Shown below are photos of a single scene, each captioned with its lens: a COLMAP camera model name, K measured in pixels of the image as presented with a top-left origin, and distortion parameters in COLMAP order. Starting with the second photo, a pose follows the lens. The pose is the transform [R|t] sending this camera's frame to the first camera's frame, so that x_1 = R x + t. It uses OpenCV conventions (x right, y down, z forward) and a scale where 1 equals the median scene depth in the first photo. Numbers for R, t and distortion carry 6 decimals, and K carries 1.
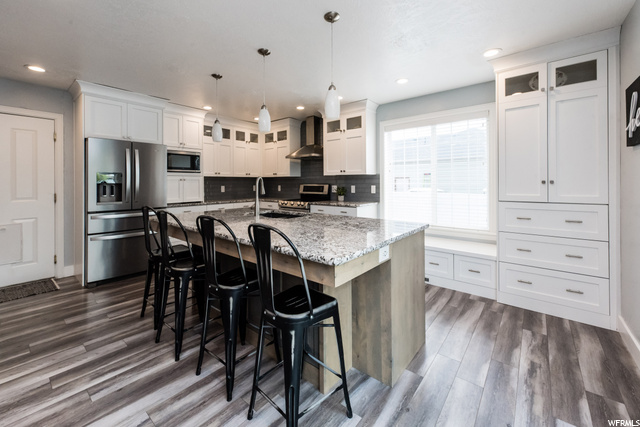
lens RADIAL K [[254.9, 0, 300.1], [0, 254.9, 182.7], [0, 0, 1]] dist [0.000353, -0.000019]
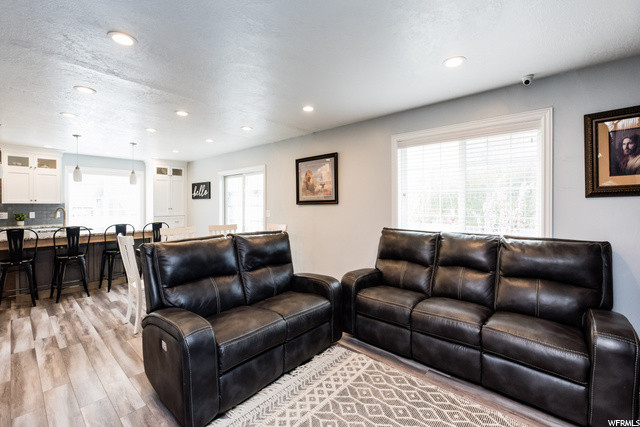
lens RADIAL K [[303.6, 0, 343.5], [0, 303.6, 209.1], [0, 0, 1]] dist [-0.002533, -0.001832]
pose [[-0.019265, -0.010690, 0.999757, -1.357407], [-0.004064, 0.999935, 0.010614, -0.025673], [-0.999806, -0.003859, -0.019307, -0.474150]]
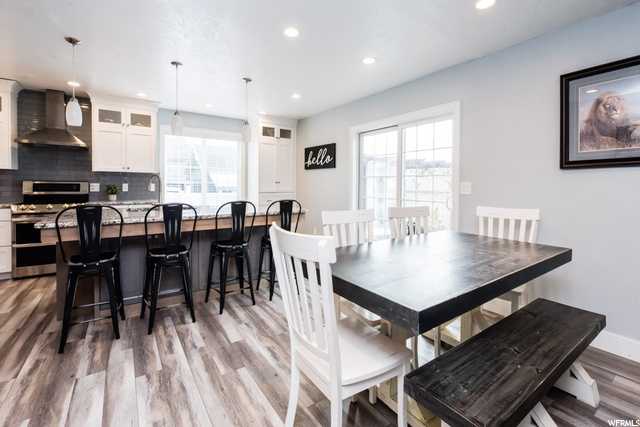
lens RADIAL K [[311.1, 0, 320.3], [0, 311.1, 196.1], [0, 0, 1]] dist [0.002226, -0.018235]
pose [[0.243417, -0.025344, 0.969590, -0.802942], [-0.015230, 0.999435, 0.029947, 0.013491], [-0.969802, -0.022056, 0.242894, 0.022786]]
